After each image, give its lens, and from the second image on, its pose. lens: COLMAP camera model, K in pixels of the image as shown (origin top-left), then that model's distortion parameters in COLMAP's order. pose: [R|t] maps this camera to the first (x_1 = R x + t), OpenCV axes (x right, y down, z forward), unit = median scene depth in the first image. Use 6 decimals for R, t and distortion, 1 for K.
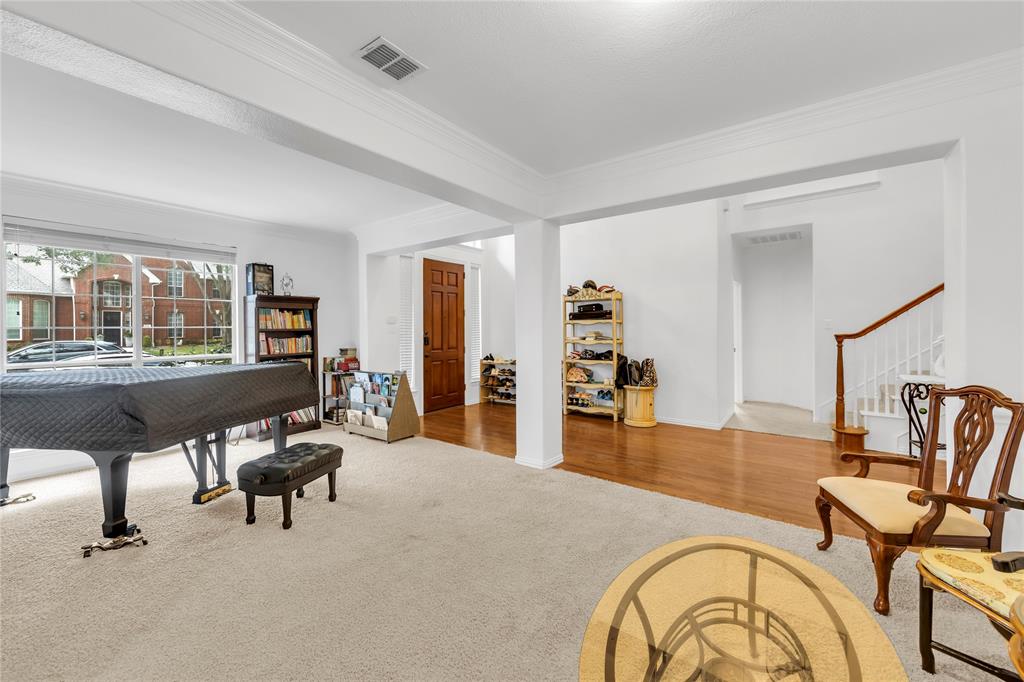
lens RADIAL K [[405.9, 0, 526.3], [0, 405.9, 329.6], [0, 0, 1]] dist [-0.006759, 0.001127]
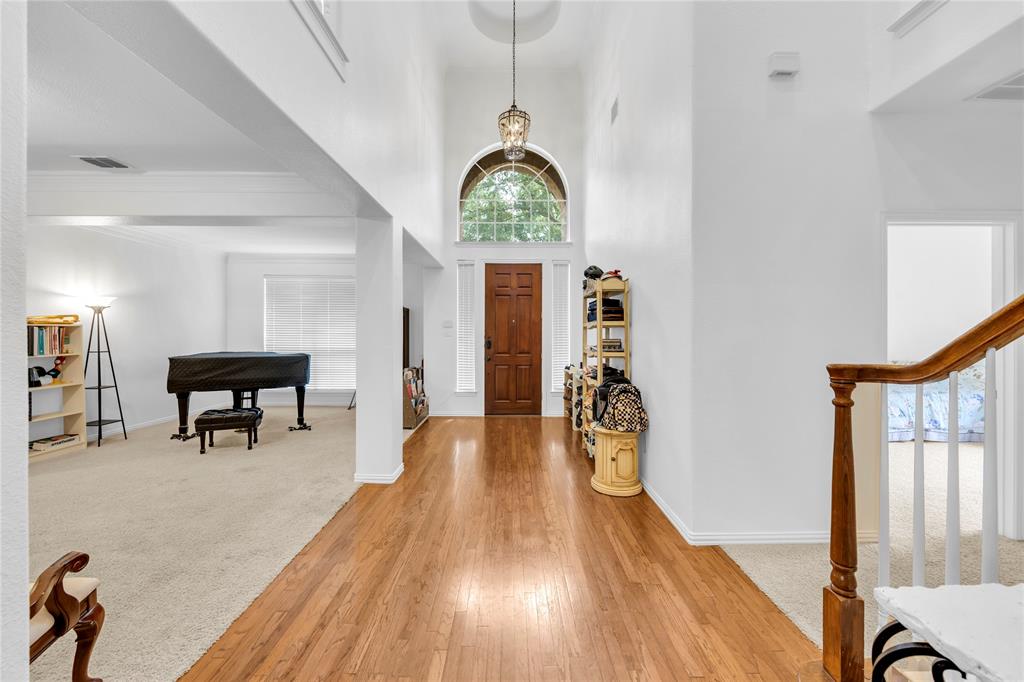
lens RADIAL K [[405.9, 0, 510.0], [0, 405.9, 338.8], [0, 0, 1]] dist [-0.006759, 0.001127]
pose [[0.584480, 0.021391, -0.811126, 0.749201], [-0.008496, 0.999759, 0.020243, -0.009150], [0.811363, -0.004940, 0.584521, 0.544549]]
